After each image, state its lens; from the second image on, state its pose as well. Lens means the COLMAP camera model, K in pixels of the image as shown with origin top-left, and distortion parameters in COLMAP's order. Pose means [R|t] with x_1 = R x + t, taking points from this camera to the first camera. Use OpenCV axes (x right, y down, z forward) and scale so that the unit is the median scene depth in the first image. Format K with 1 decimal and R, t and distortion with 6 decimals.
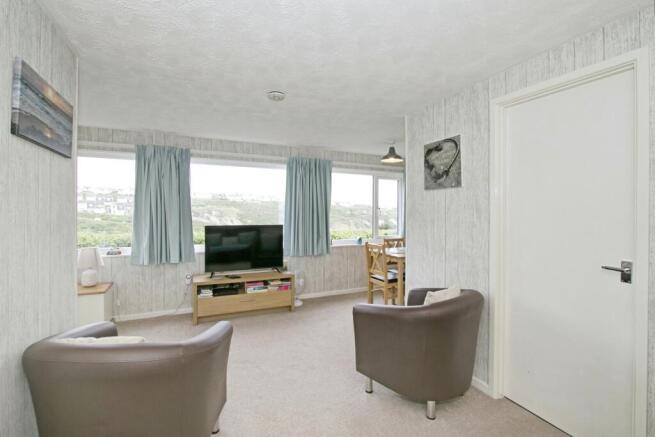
lens RADIAL K [[303.9, 0, 326.7], [0, 303.9, 215.2], [0, 0, 1]] dist [0.000500, 0.000255]
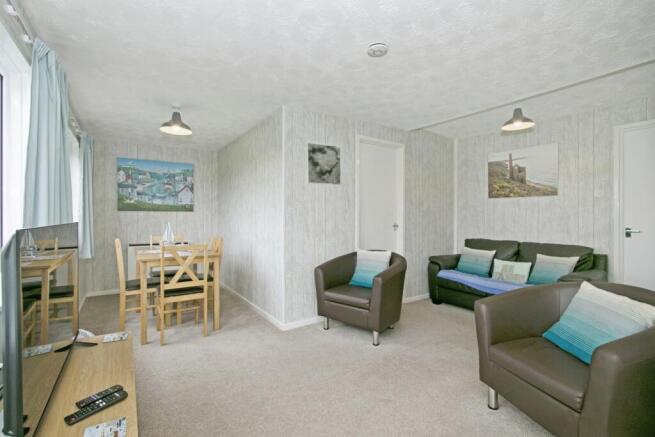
lens RADIAL K [[303.9, 0, 328.9], [0, 303.9, 215.4], [0, 0, 1]] dist [0.000500, 0.000255]
pose [[-0.177826, -0.003686, 0.984055, -0.889184], [0.020427, 0.999764, 0.007436, 0.039424], [-0.983850, 0.021423, -0.177709, 1.211394]]
